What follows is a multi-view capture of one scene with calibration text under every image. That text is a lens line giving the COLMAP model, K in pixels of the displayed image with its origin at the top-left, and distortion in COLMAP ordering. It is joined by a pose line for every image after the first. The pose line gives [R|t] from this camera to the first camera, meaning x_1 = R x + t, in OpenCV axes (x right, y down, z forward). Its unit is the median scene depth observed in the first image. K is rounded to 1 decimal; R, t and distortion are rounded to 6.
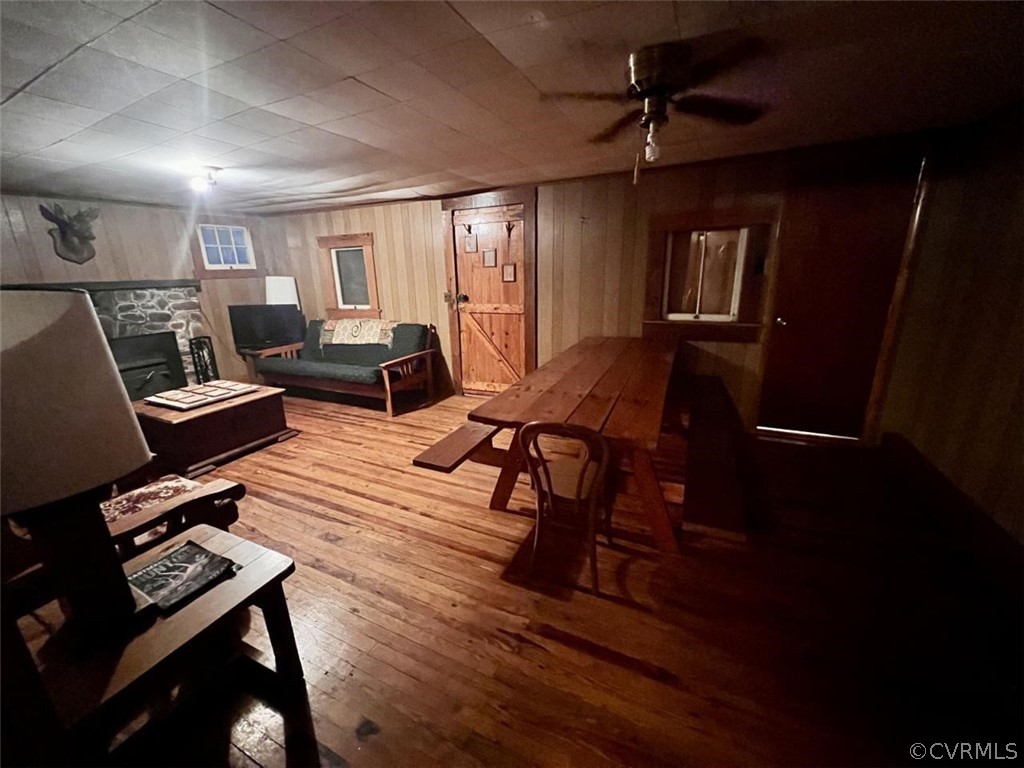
lens RADIAL K [[409.3, 0, 506.1], [0, 409.3, 381.6], [0, 0, 1]] dist [-0.002060, 0.001096]
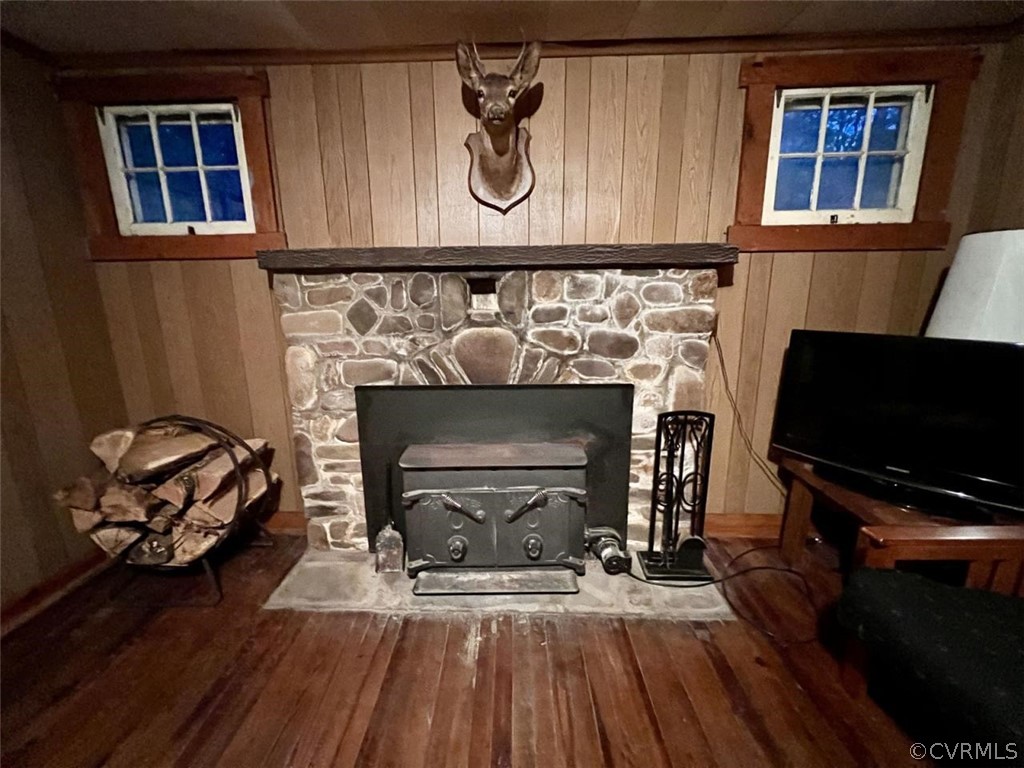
lens RADIAL K [[409.3, 0, 506.3], [0, 409.3, 380.9], [0, 0, 1]] dist [-0.002060, 0.001096]
pose [[0.425781, 0.212754, -0.879458, -0.683303], [-0.241211, 0.963479, 0.116300, -0.183191], [0.872082, 0.162617, 0.461550, 0.932393]]
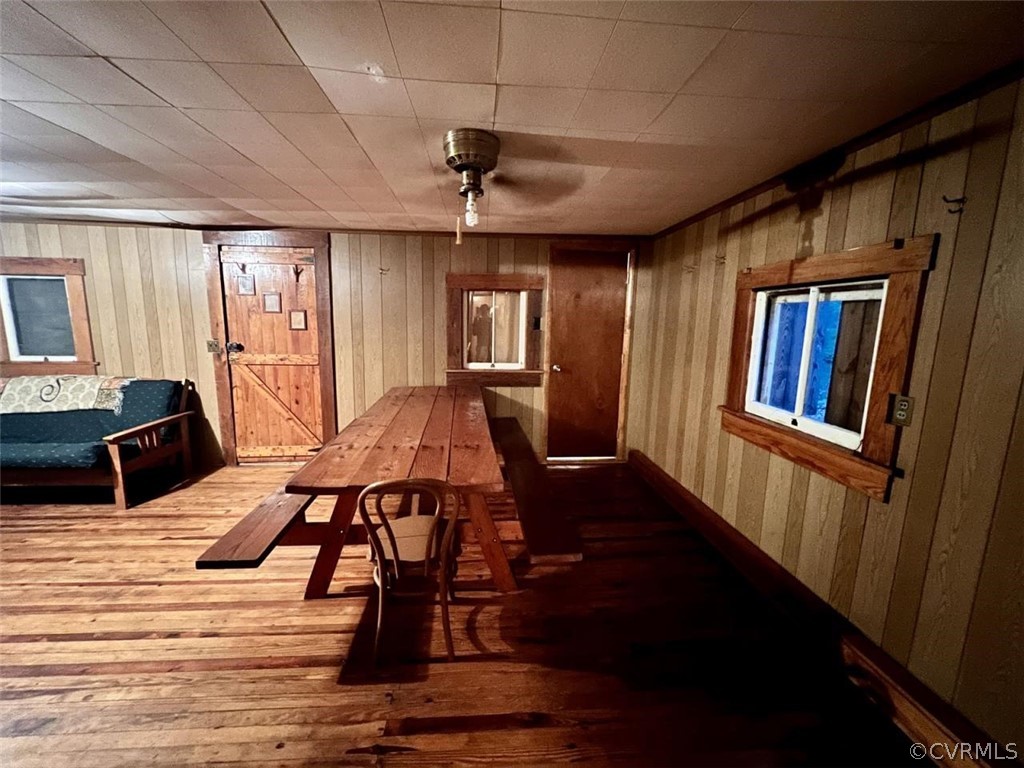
lens RADIAL K [[409.3, 0, 506.6], [0, 409.3, 381.5], [0, 0, 1]] dist [-0.002060, 0.001096]
pose [[0.864581, -0.033369, 0.501384, -0.060692], [0.094435, 0.990804, -0.096901, -0.003628], [-0.493539, 0.131127, 0.859782, 0.027933]]
